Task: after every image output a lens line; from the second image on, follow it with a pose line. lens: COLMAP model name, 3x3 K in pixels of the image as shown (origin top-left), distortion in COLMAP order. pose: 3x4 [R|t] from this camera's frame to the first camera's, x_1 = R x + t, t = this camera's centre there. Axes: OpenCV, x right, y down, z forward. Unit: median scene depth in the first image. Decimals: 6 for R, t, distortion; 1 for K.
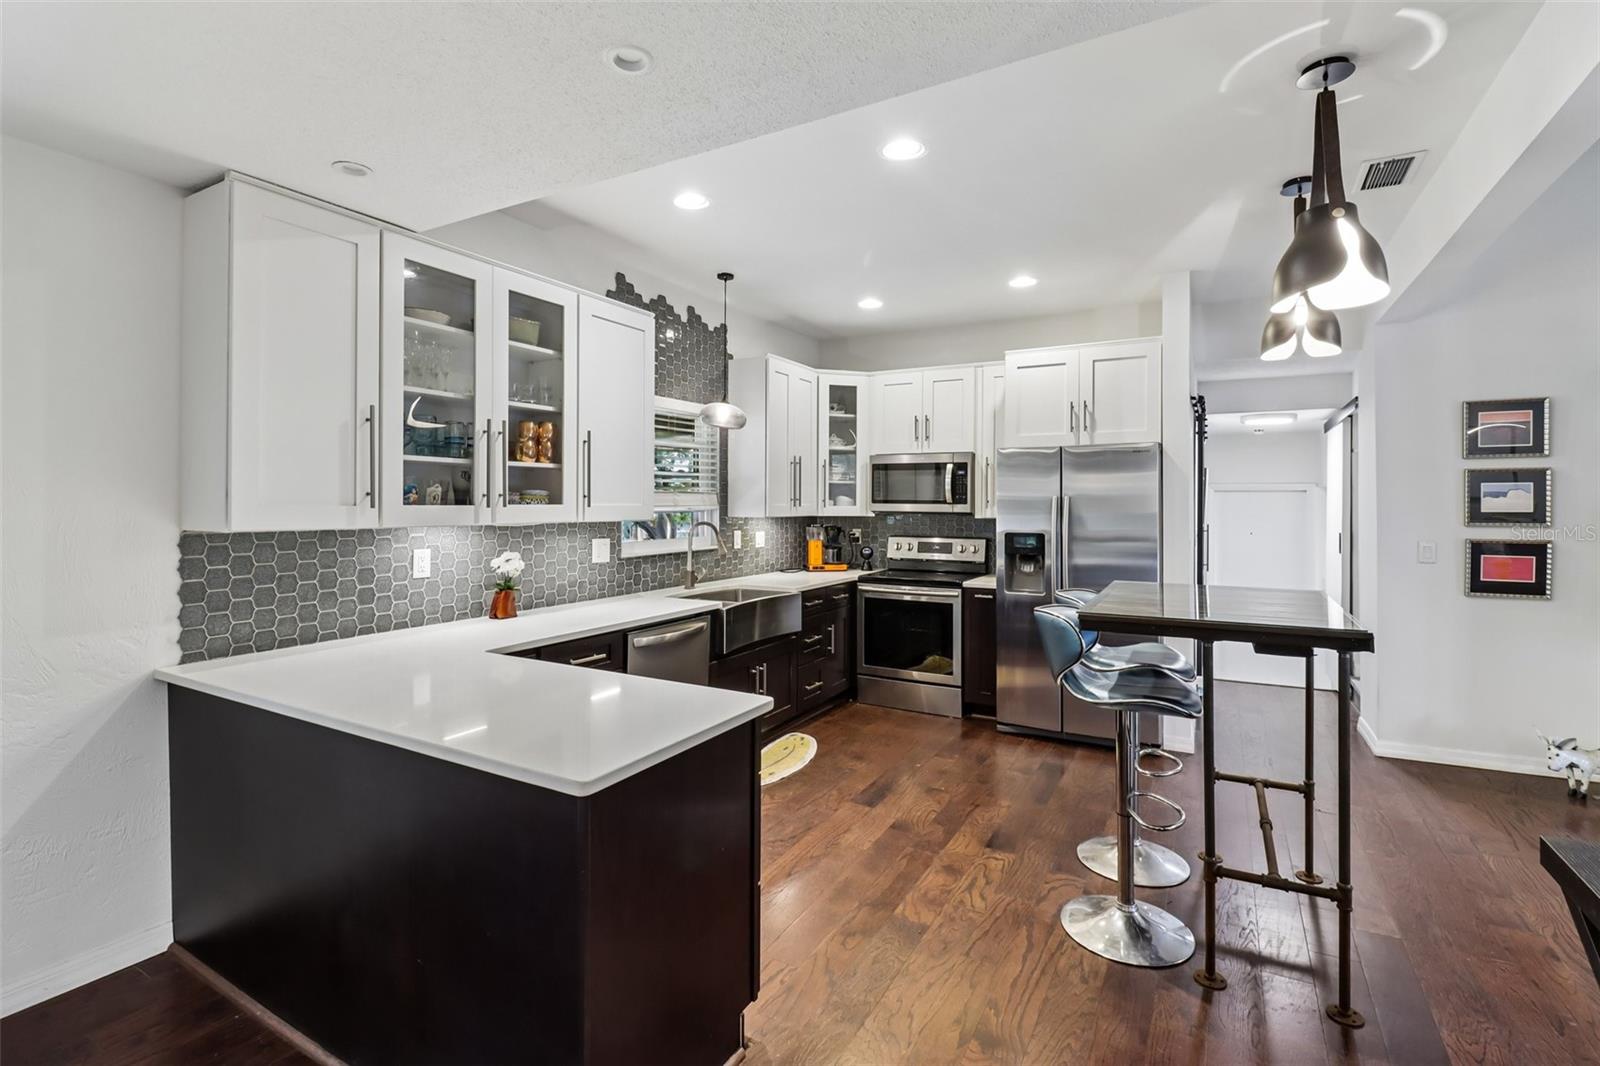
lens RADIAL K [[734.3, 0, 800.8], [0, 734.3, 502.1], [0, 0, 1]] dist [0.008267, -0.010820]
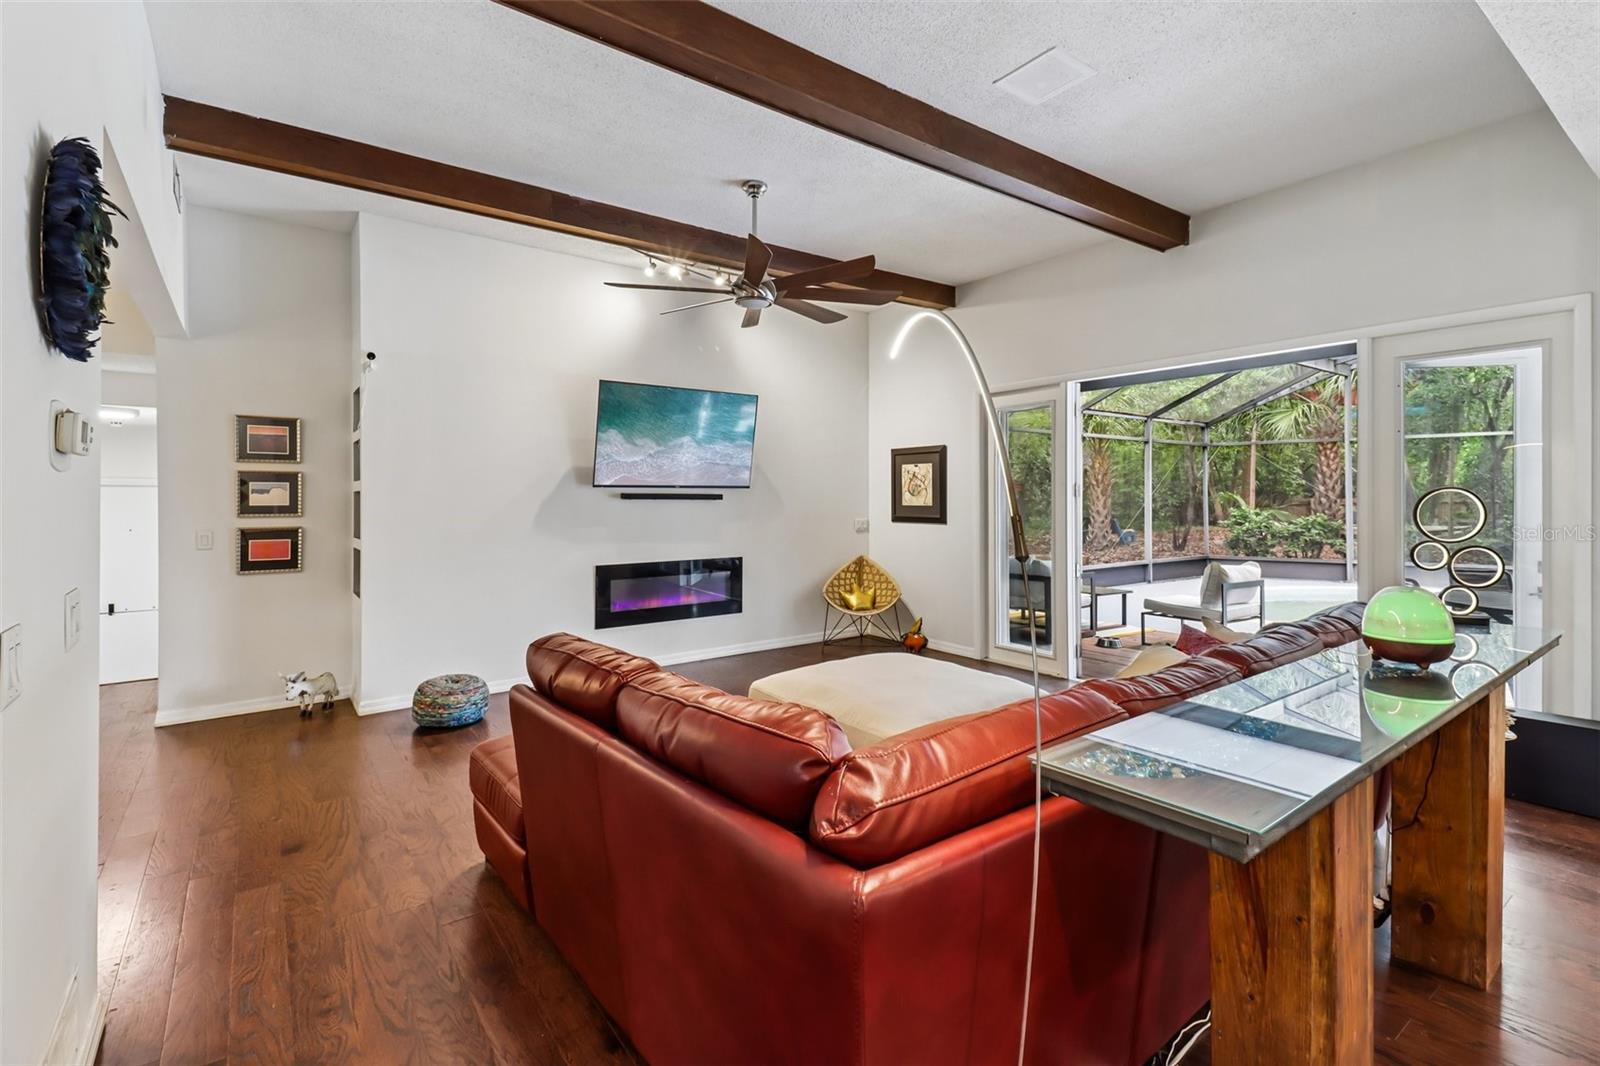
lens RADIAL K [[734.3, 0, 812.4], [0, 734.3, 499.5], [0, 0, 1]] dist [0.008267, -0.010820]
pose [[0.397899, 0.003233, 0.917423, 0.172638], [-0.002546, 0.999994, -0.002419, 0.004287], [-0.917426, -0.001373, 0.397905, -0.375219]]
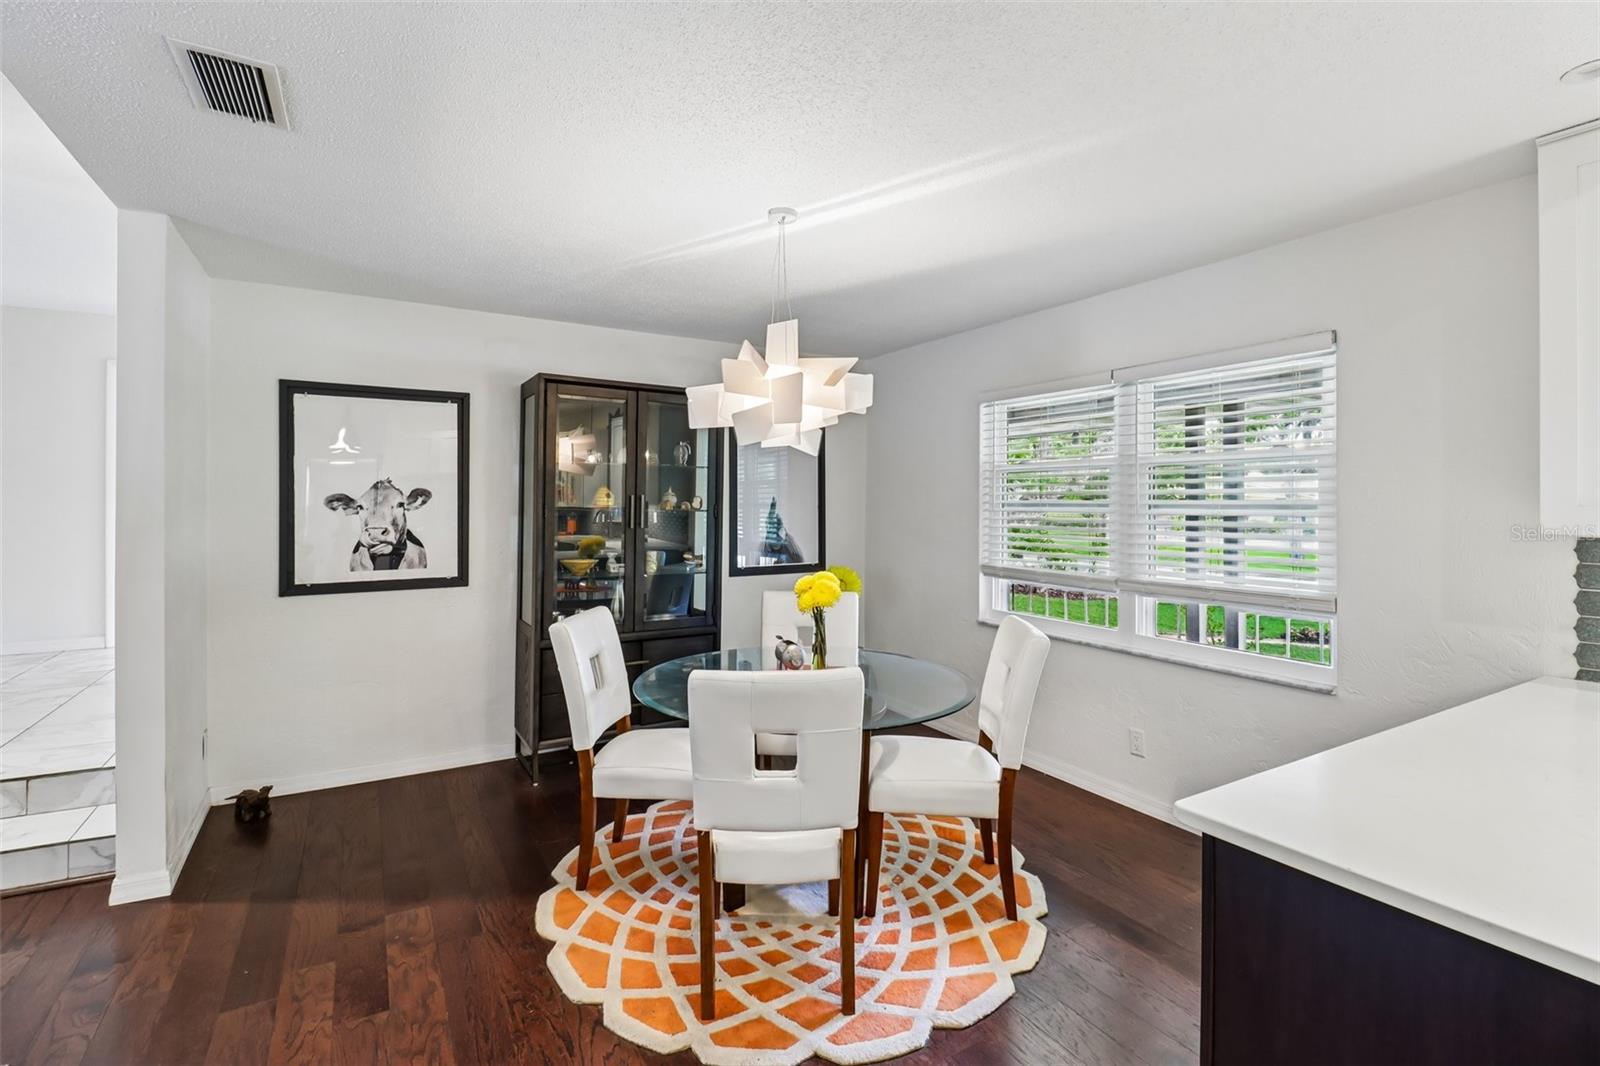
lens RADIAL K [[734.3, 0, 801.2], [0, 734.3, 502.1], [0, 0, 1]] dist [0.008267, -0.010820]
pose [[-0.501132, -0.001854, -0.865369, 0.266534], [-0.001358, 0.999998, -0.001357, 0.001011], [0.865370, 0.000495, -0.501134, 0.384183]]
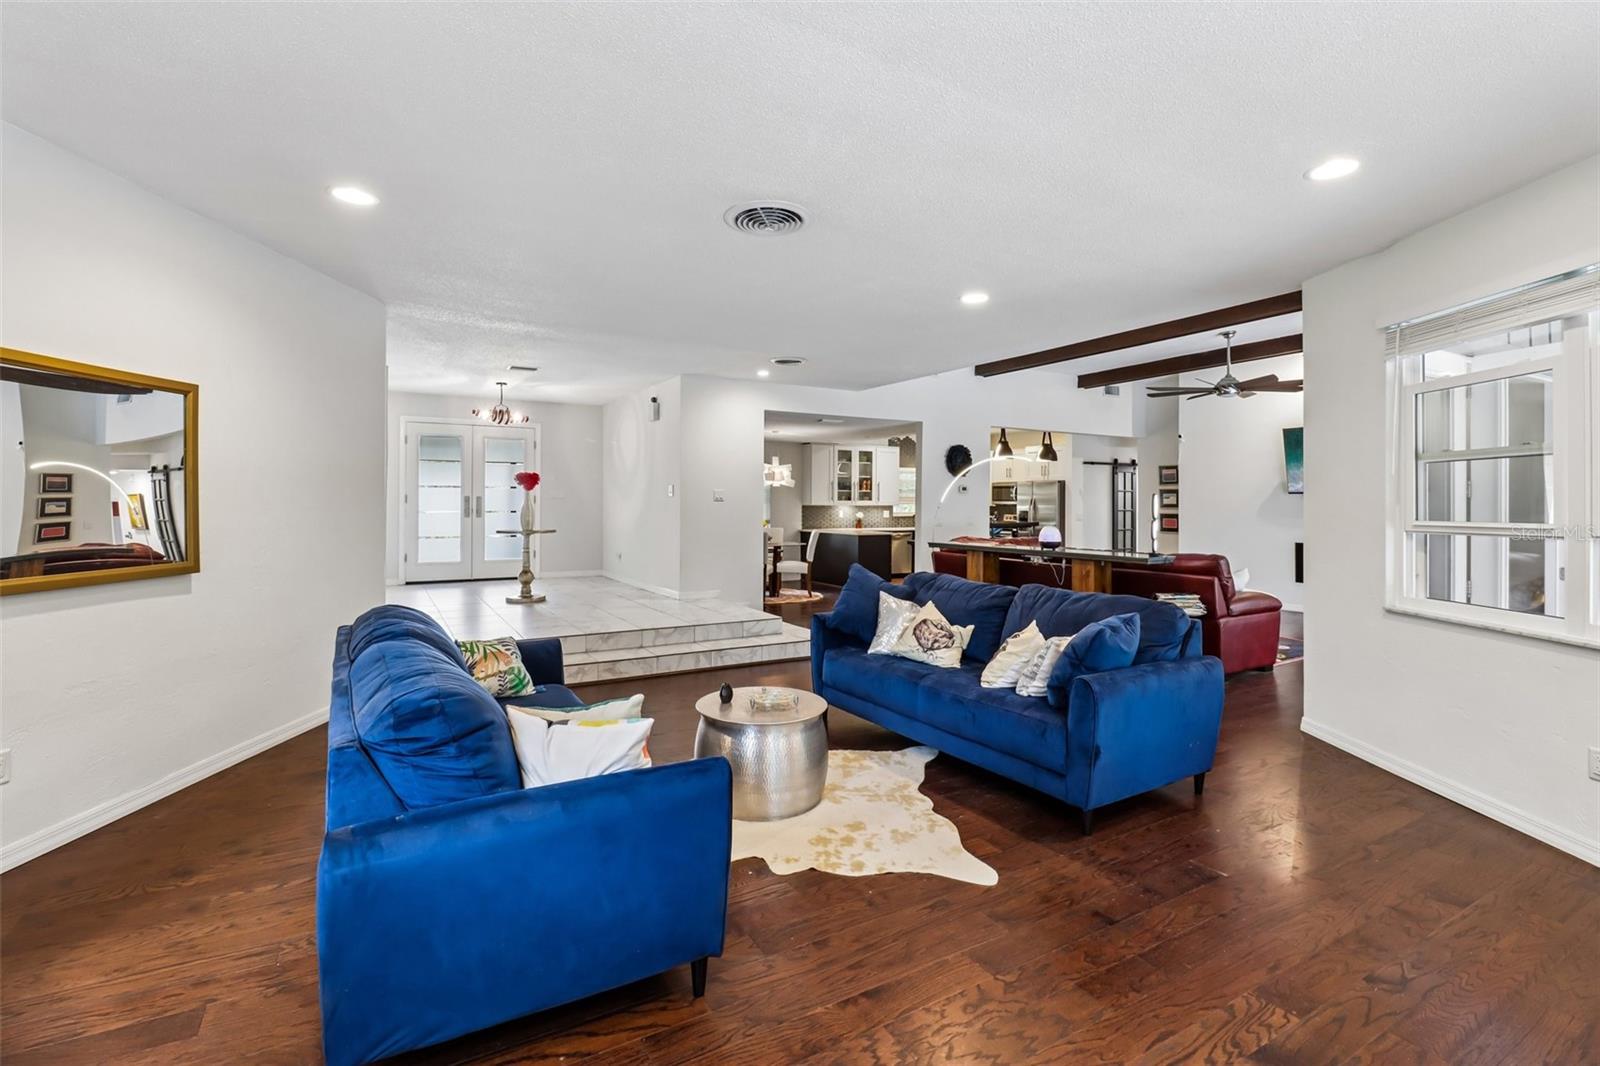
lens RADIAL K [[734.3, 0, 795.9], [0, 734.3, 502.0], [0, 0, 1]] dist [0.008267, -0.010820]
pose [[0.858205, 0.002491, -0.513300, 1.212409], [-0.002351, 0.999997, 0.000923, 0.007082], [0.513301, 0.000415, 0.858209, -2.338868]]
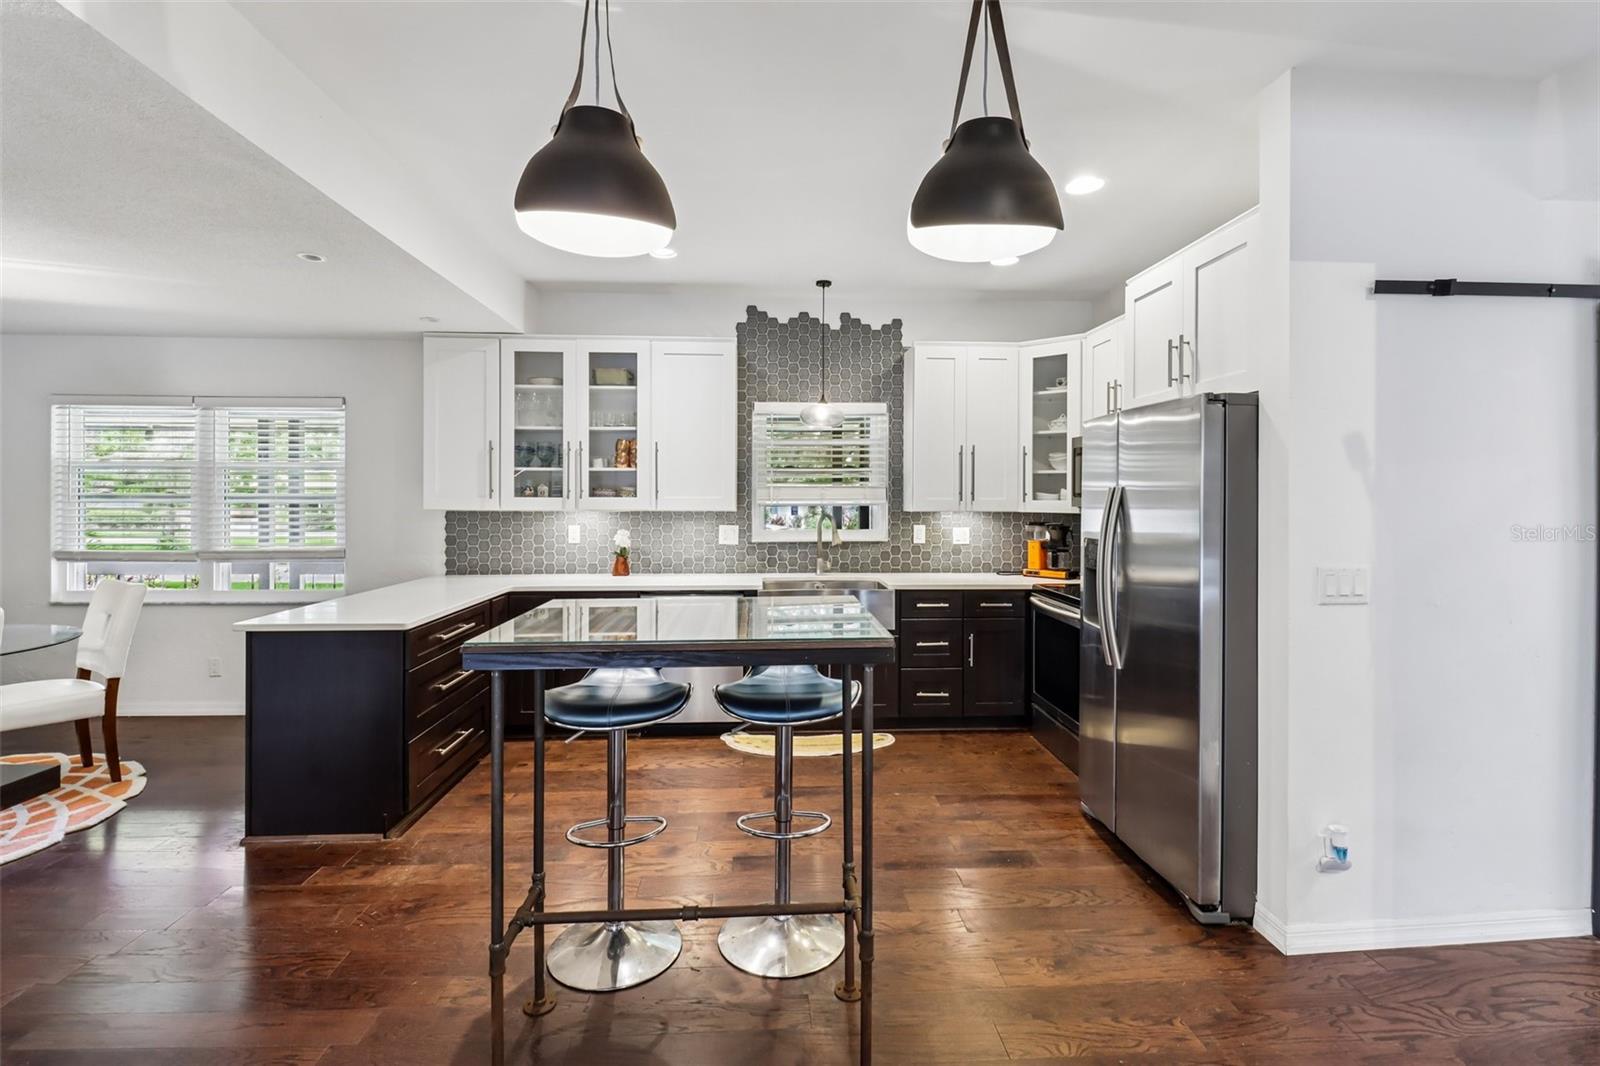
lens RADIAL K [[734.3, 0, 801.8], [0, 734.3, 500.9], [0, 0, 1]] dist [0.008267, -0.010820]
pose [[0.544864, 0.002747, -0.838520, 0.873644], [-0.000689, 0.999996, 0.002828, 0.005489], [0.838524, -0.000963, 0.544864, 0.444922]]
